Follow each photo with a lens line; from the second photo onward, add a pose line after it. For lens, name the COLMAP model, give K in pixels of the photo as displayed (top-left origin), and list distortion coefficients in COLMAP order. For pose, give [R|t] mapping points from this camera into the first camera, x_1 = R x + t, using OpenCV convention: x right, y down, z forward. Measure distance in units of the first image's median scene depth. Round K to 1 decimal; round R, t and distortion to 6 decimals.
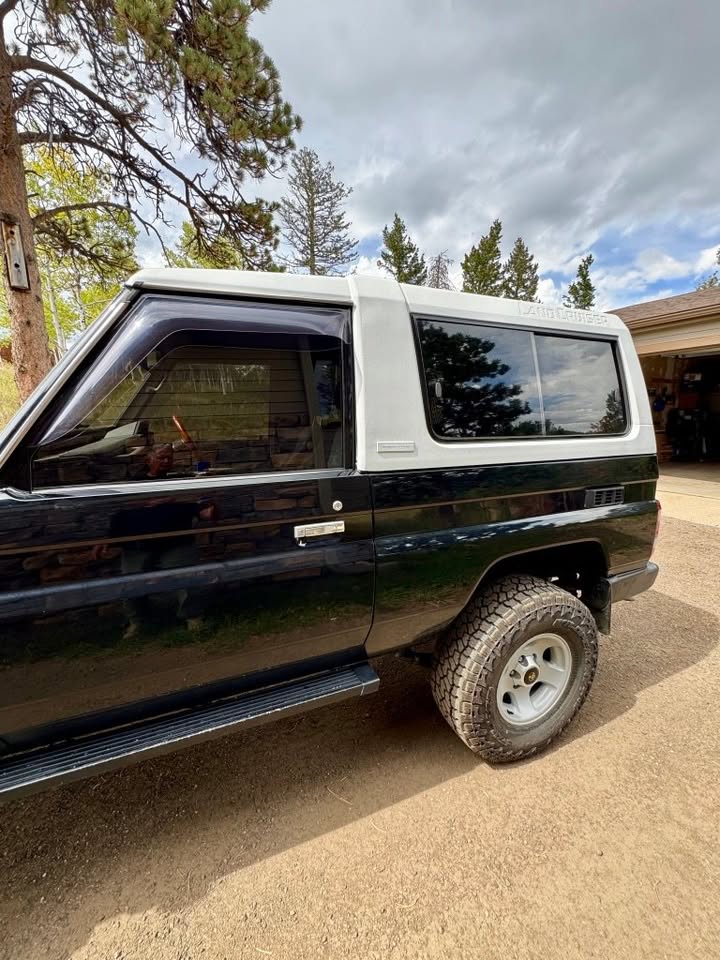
lens RADIAL K [[383.2, 0, 360.0], [0, 383.2, 480.0], [0, 0, 1]] dist [-0.001296, 0.000107]
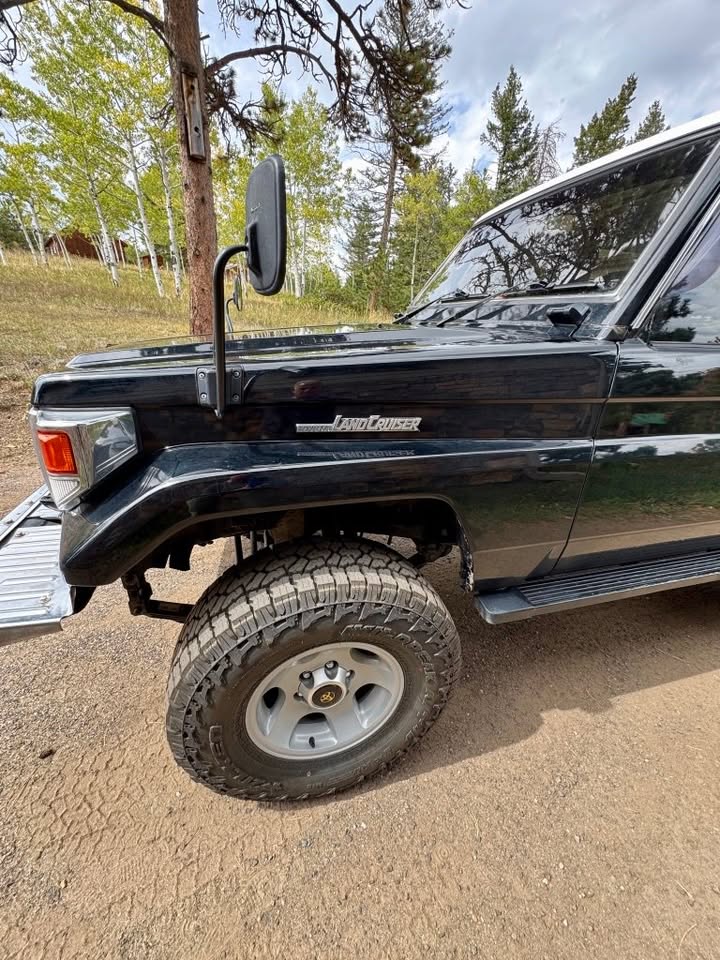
lens RADIAL K [[383.2, 0, 360.0], [0, 383.2, 480.0], [0, 0, 1]] dist [-0.001296, 0.000107]
pose [[0.991884, 0.085342, -0.094250, -0.323203], [-0.063694, 0.975063, 0.212592, 0.047396], [0.110043, -0.204863, 0.972585, -0.038172]]
